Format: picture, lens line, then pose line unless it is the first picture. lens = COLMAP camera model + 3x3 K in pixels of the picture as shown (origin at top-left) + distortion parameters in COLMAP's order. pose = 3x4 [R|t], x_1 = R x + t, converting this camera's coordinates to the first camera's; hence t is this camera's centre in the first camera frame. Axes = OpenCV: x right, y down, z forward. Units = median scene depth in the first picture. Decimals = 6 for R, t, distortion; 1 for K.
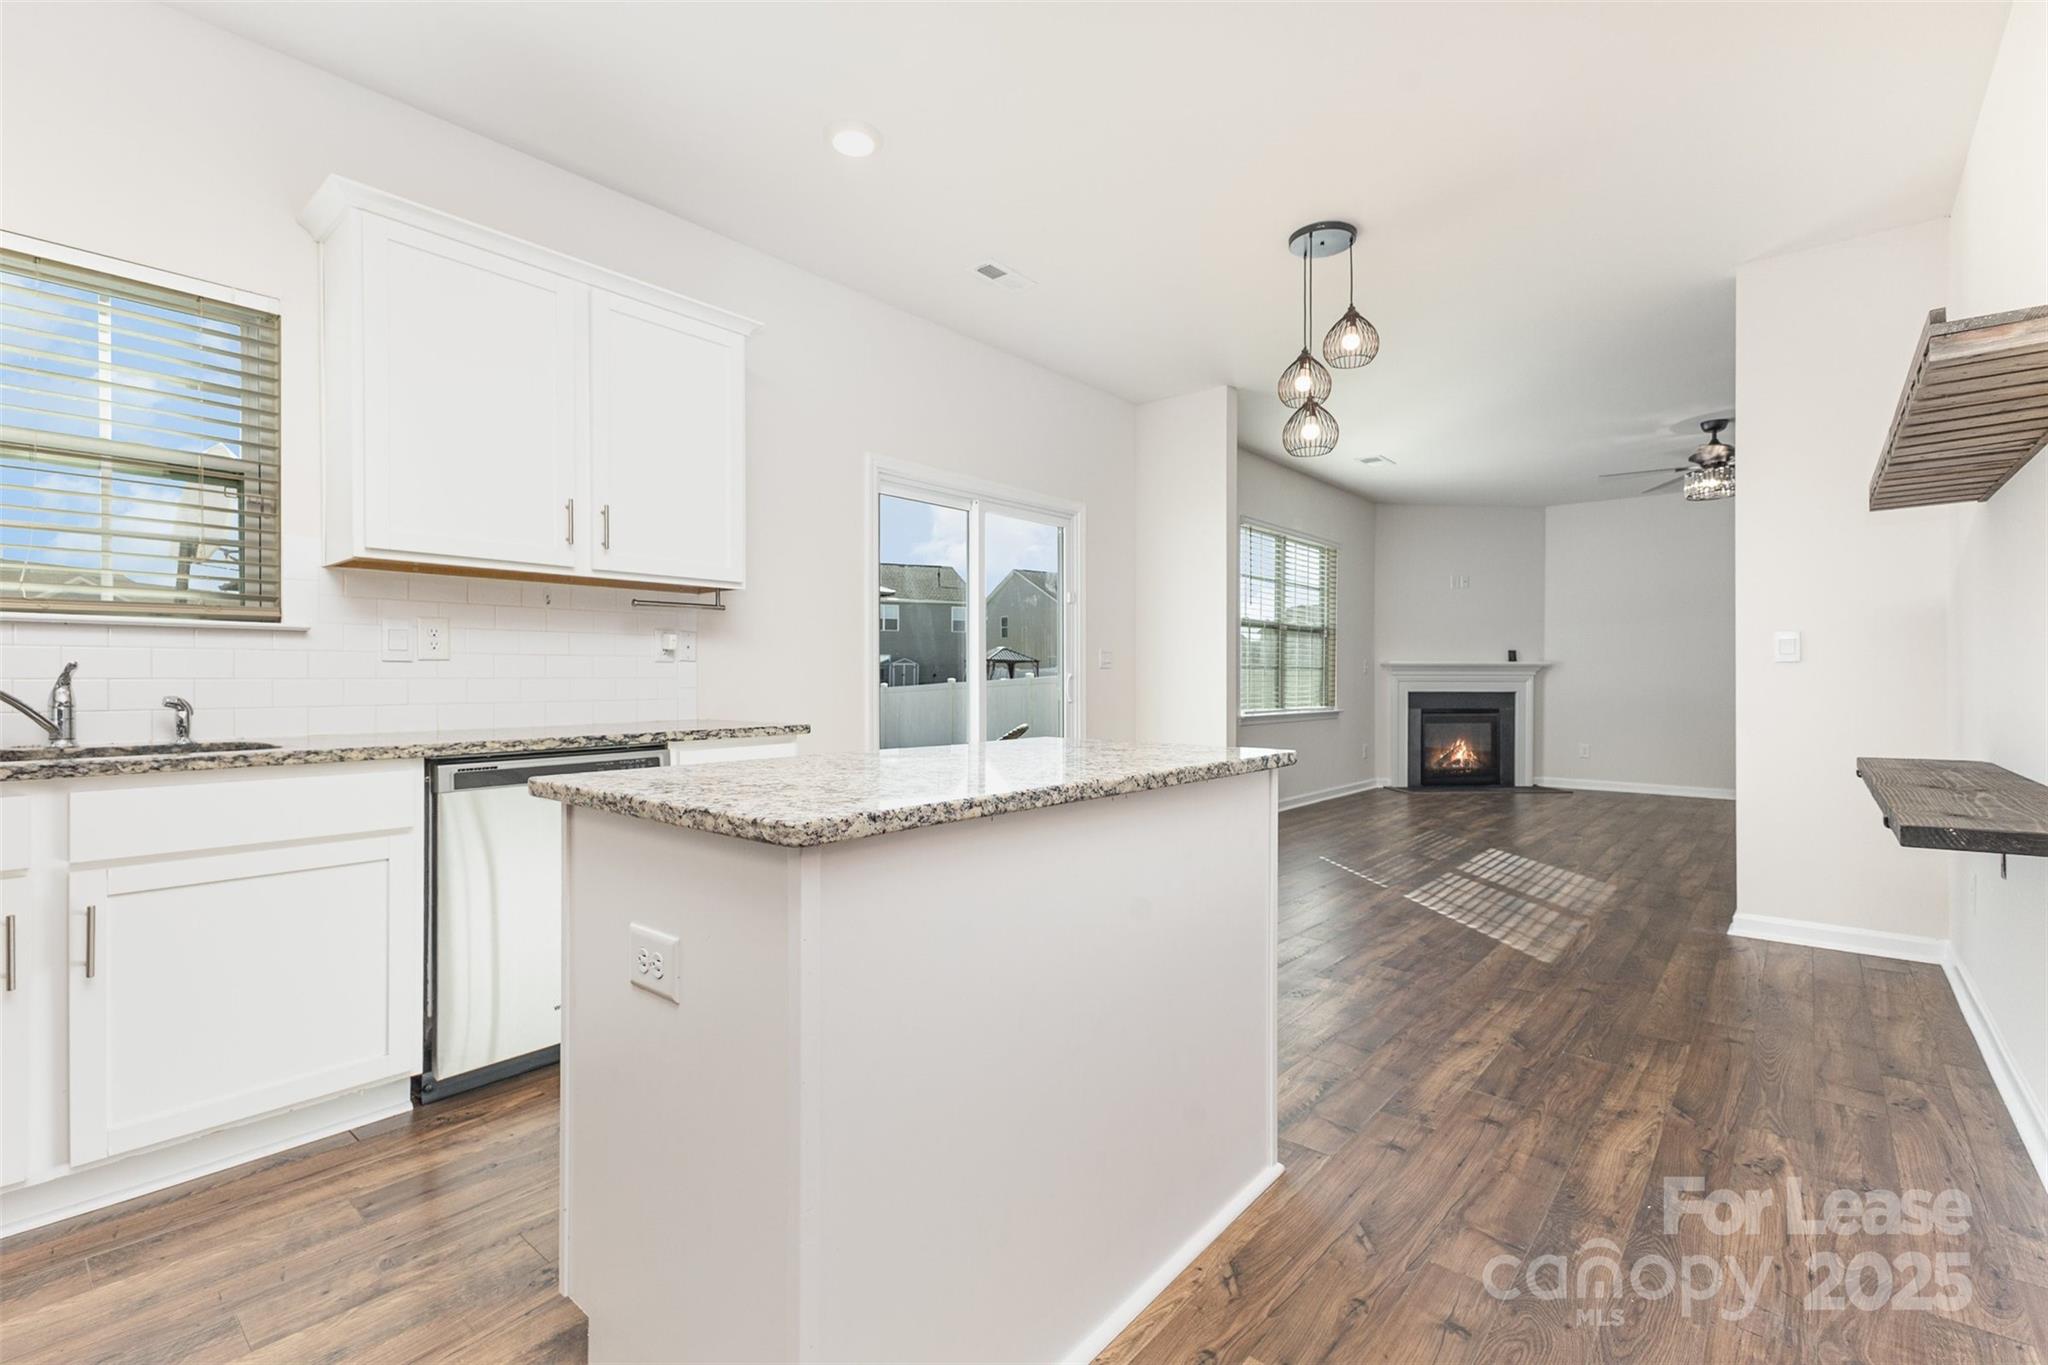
lens RADIAL K [[889.9, 0, 1039.8], [0, 889.9, 691.3], [0, 0, 1]] dist [0.010477, -0.001497]
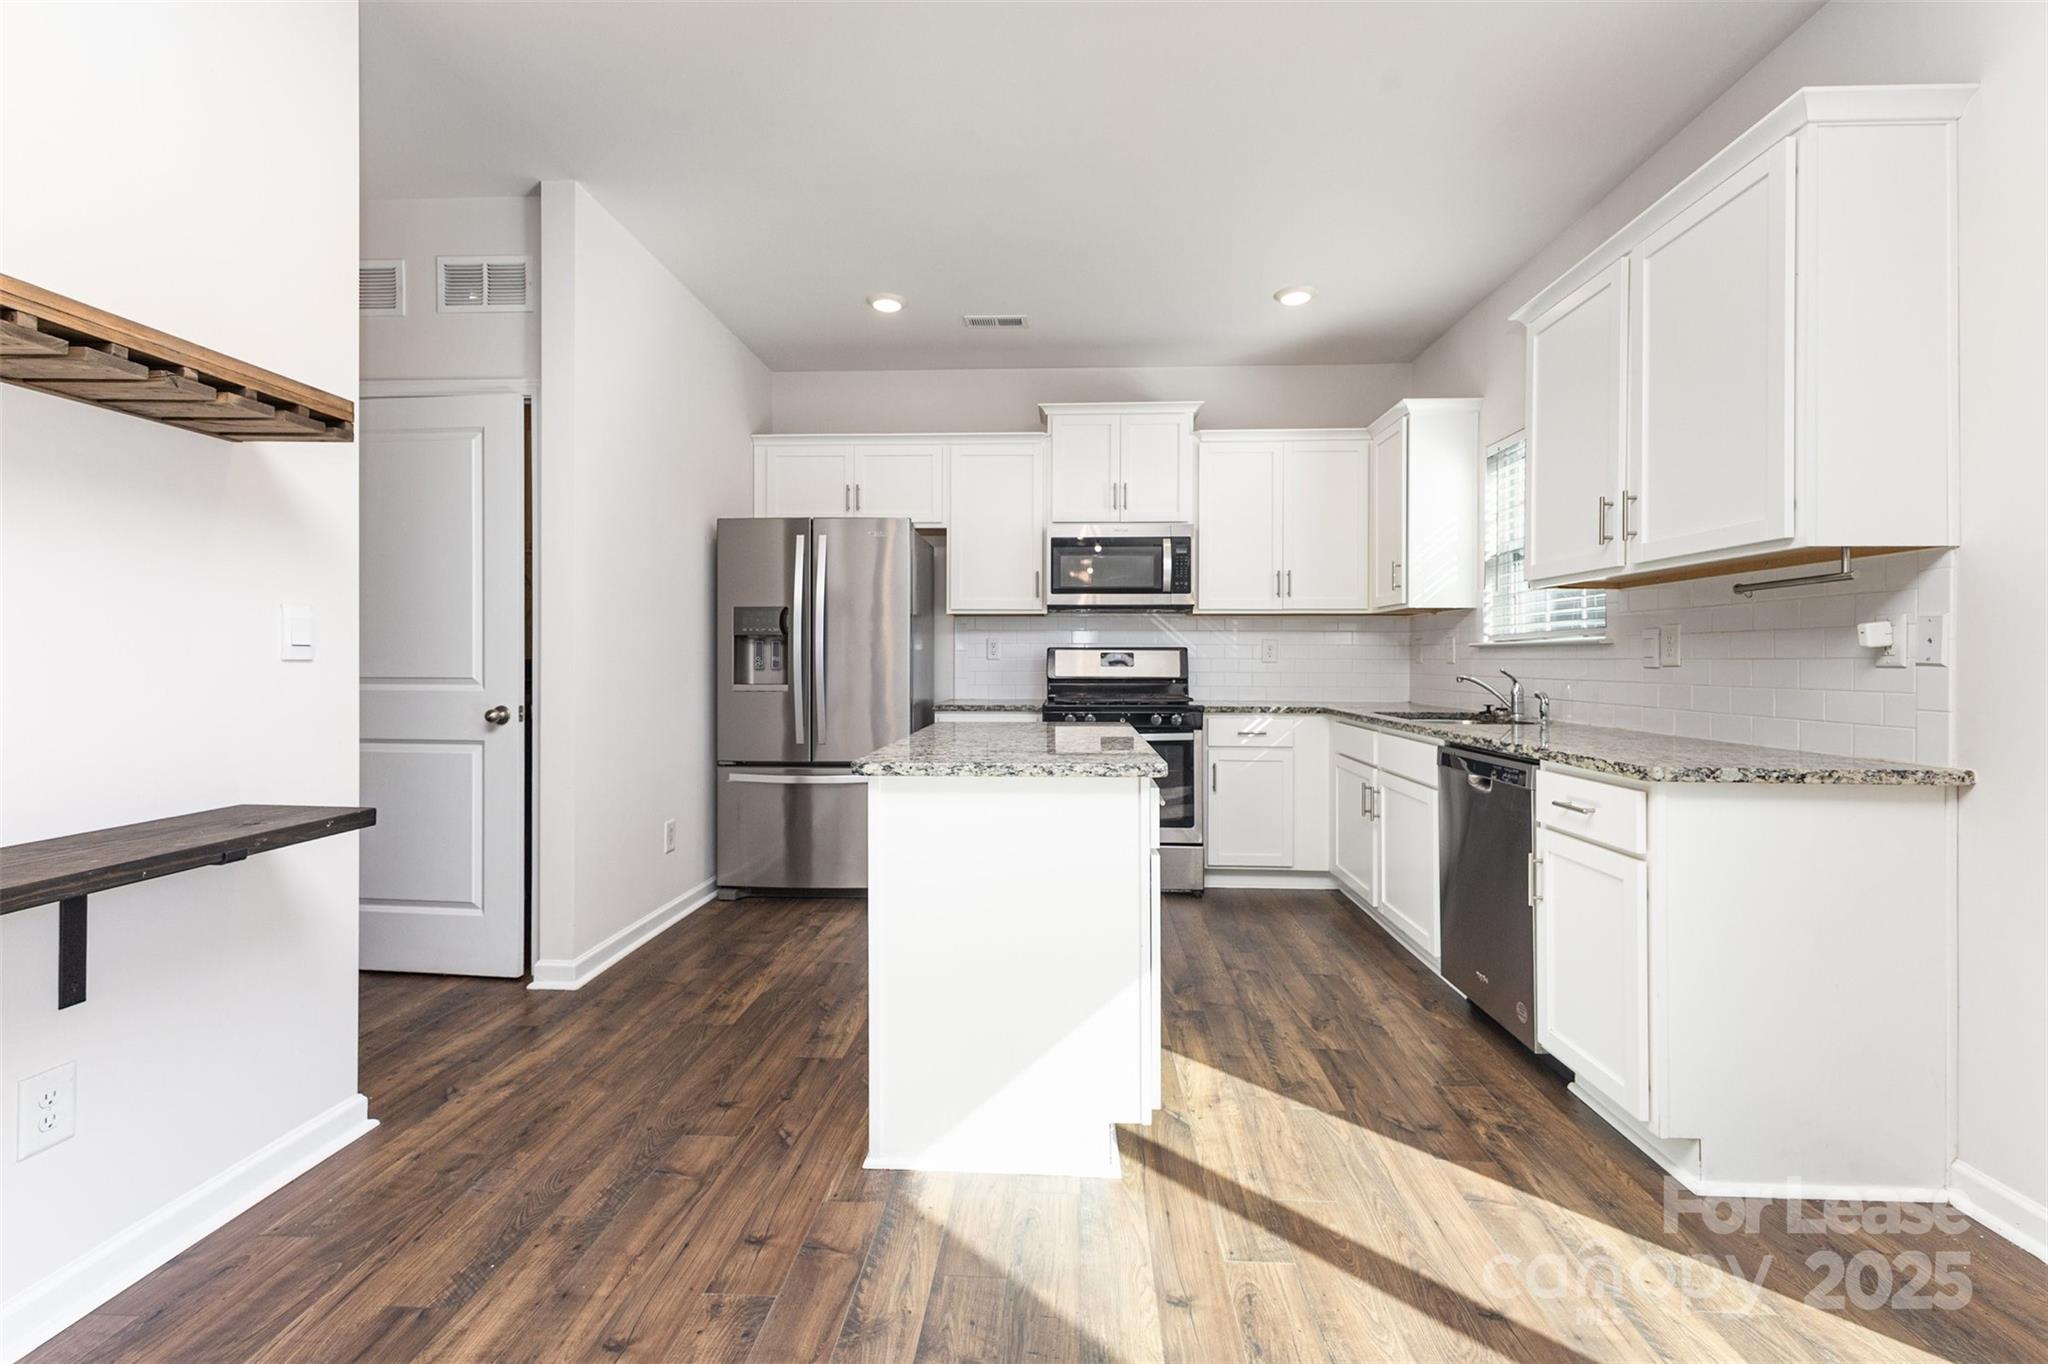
lens RADIAL K [[889.9, 0, 1033.6], [0, 889.9, 668.2], [0, 0, 1]] dist [0.010477, -0.001497]
pose [[-0.792783, 0.004934, -0.609485, 0.666773], [-0.009291, 0.999753, 0.020179, -0.058586], [0.609434, 0.021660, -0.792541, 1.725063]]
